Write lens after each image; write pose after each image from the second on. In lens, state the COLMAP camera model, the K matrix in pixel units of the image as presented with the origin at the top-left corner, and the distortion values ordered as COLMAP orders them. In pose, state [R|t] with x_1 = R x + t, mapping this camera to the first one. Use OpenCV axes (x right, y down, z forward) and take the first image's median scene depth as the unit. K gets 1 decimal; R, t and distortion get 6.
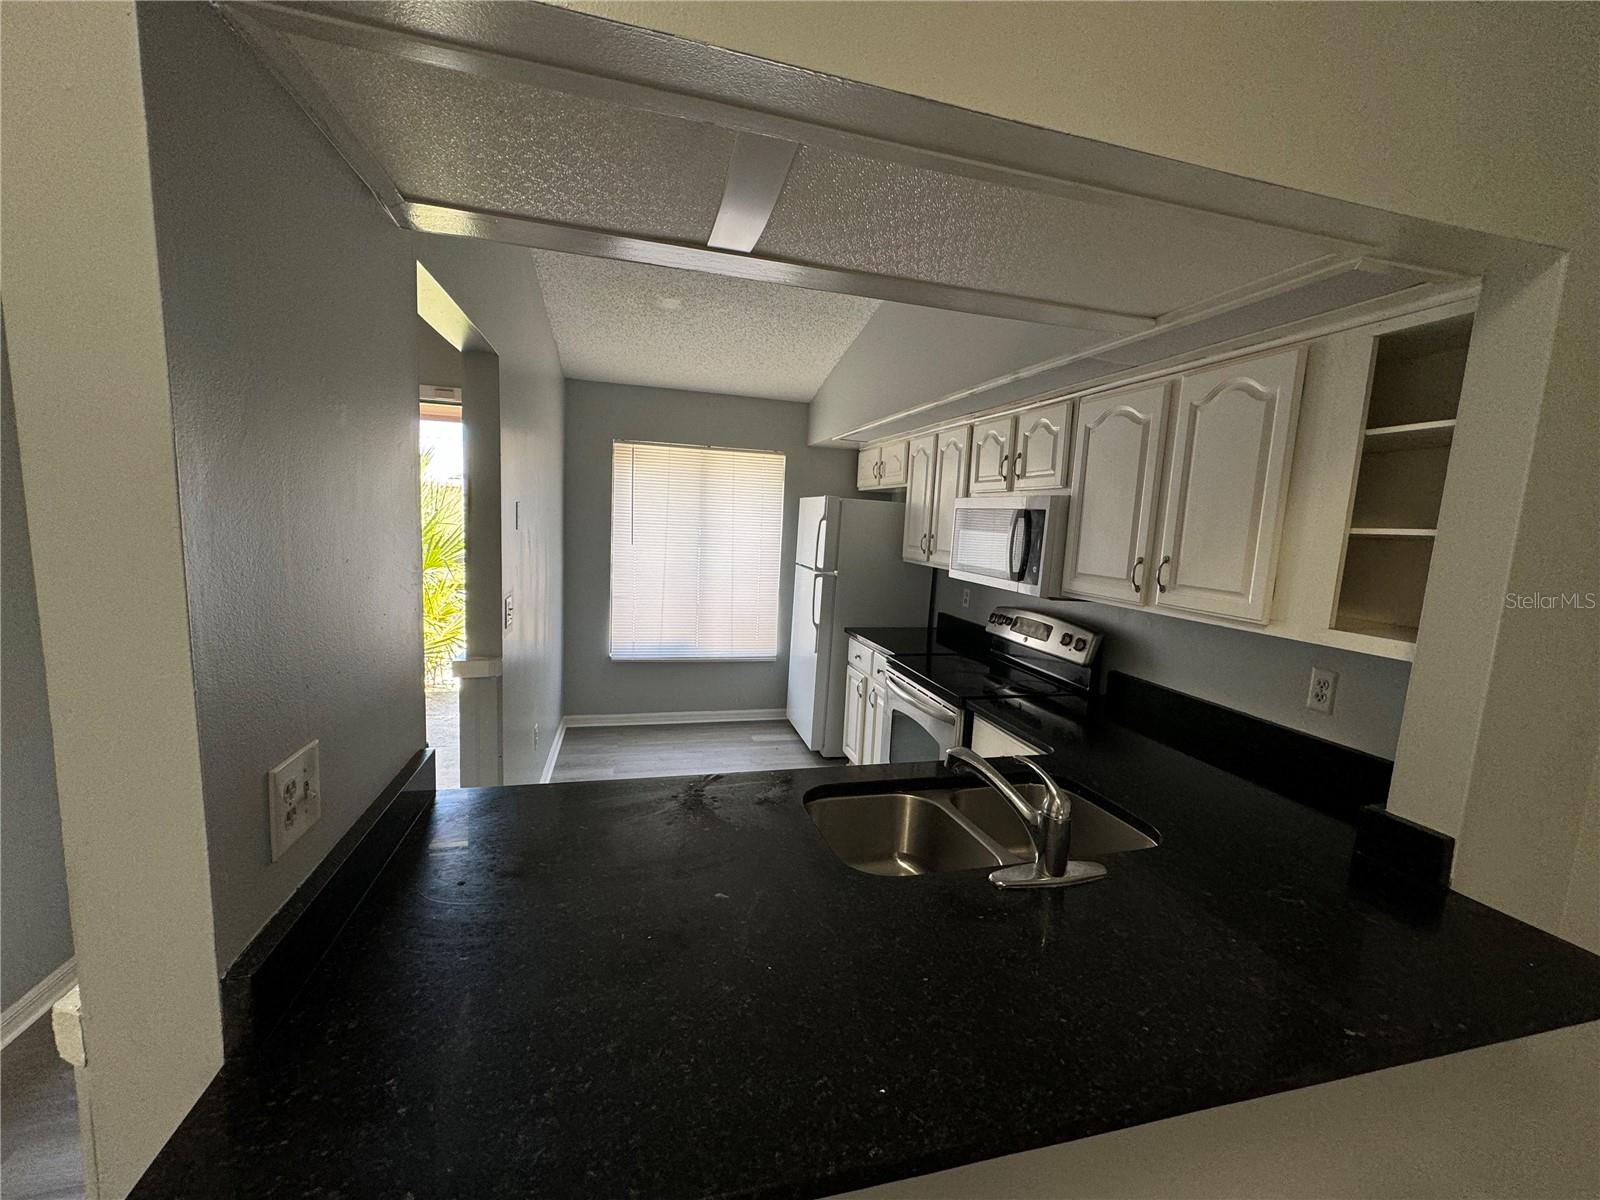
lens RADIAL K [[636.4, 0, 799.3], [0, 636.4, 598.7], [0, 0, 1]] dist [0.001401, -0.000524]
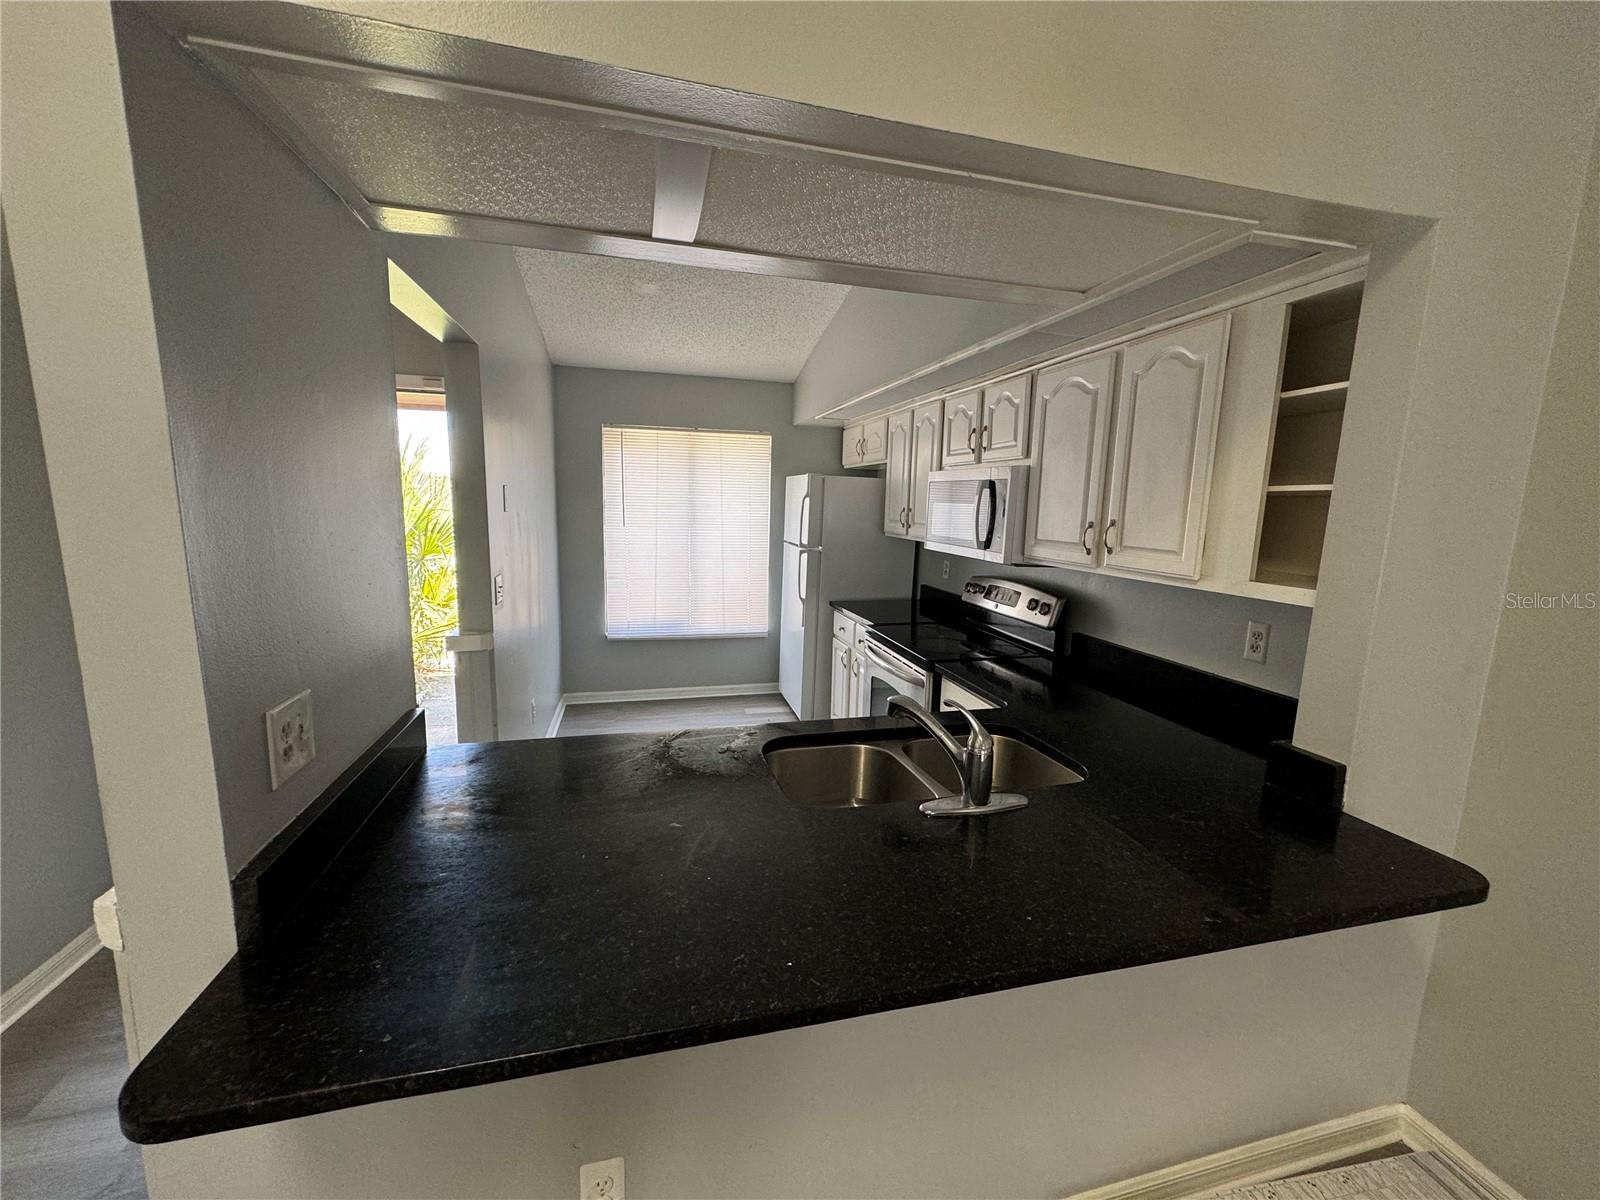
lens RADIAL K [[636.4, 0, 801.0], [0, 636.4, 599.1], [0, 0, 1]] dist [0.001401, -0.000524]
pose [[0.999666, -0.023764, -0.010127, 0.083985], [0.024034, 0.999336, 0.027386, 0.029131], [0.009470, -0.027620, 0.999574, -0.077348]]
